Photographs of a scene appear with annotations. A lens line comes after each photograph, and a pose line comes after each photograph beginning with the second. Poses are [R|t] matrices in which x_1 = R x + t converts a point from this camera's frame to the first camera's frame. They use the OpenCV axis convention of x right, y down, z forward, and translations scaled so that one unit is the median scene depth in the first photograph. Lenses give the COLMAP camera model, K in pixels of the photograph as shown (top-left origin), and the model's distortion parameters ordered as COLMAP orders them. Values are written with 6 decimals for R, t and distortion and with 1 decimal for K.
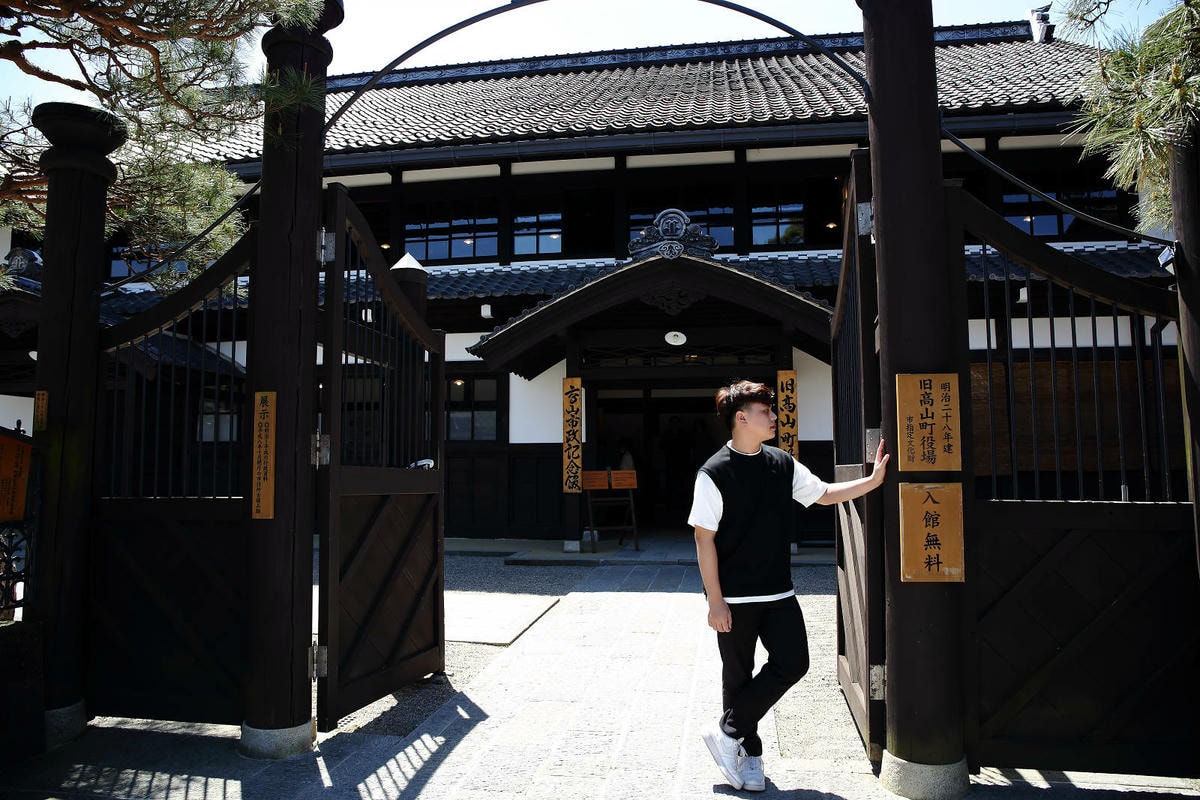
lens RADIAL K [[833.7, 0, 604.2], [0, 833.7, 394.2], [0, 0, 1]] dist [-0.052387, 0.046337]
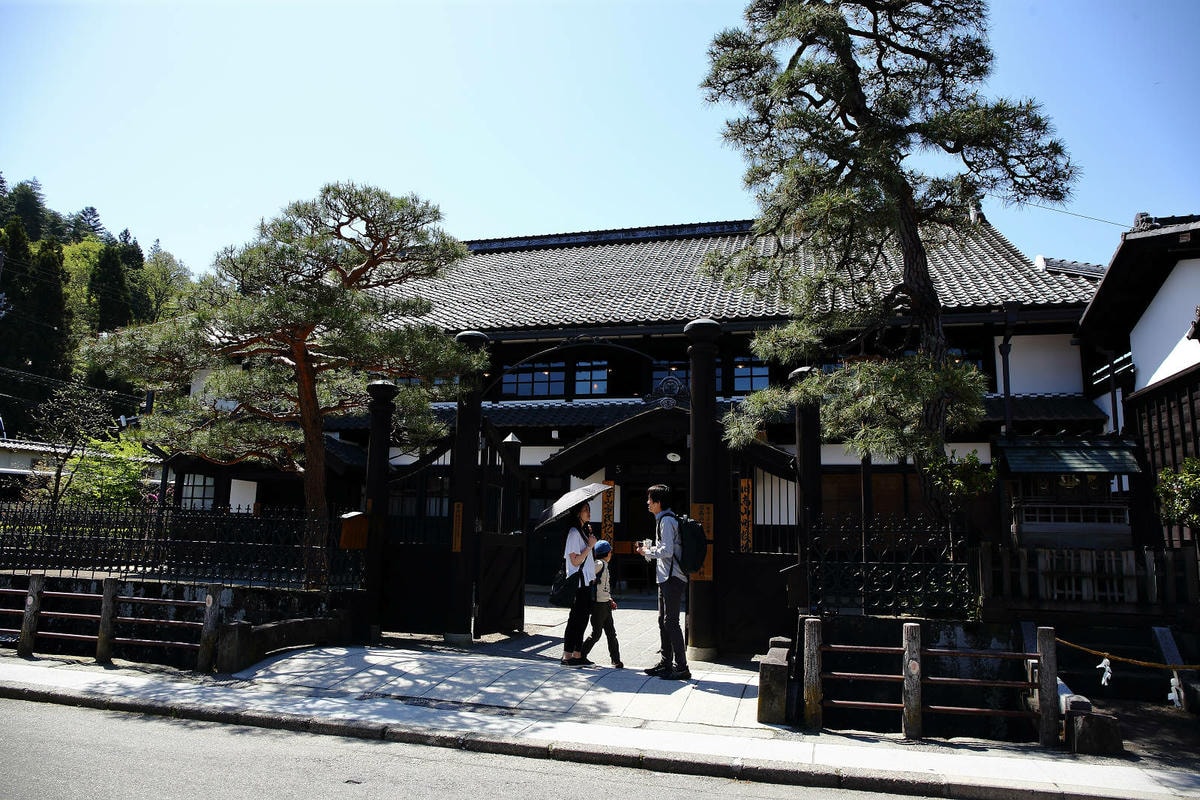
lens RADIAL K [[833.7, 0, 594.7], [0, 833.7, 400.7], [0, 0, 1]] dist [-0.052387, 0.046337]
pose [[0.994174, 0.008558, -0.107447, 0.089608], [-0.017450, 0.996472, -0.082088, -0.035563], [0.106365, 0.083484, 0.990816, -0.485159]]
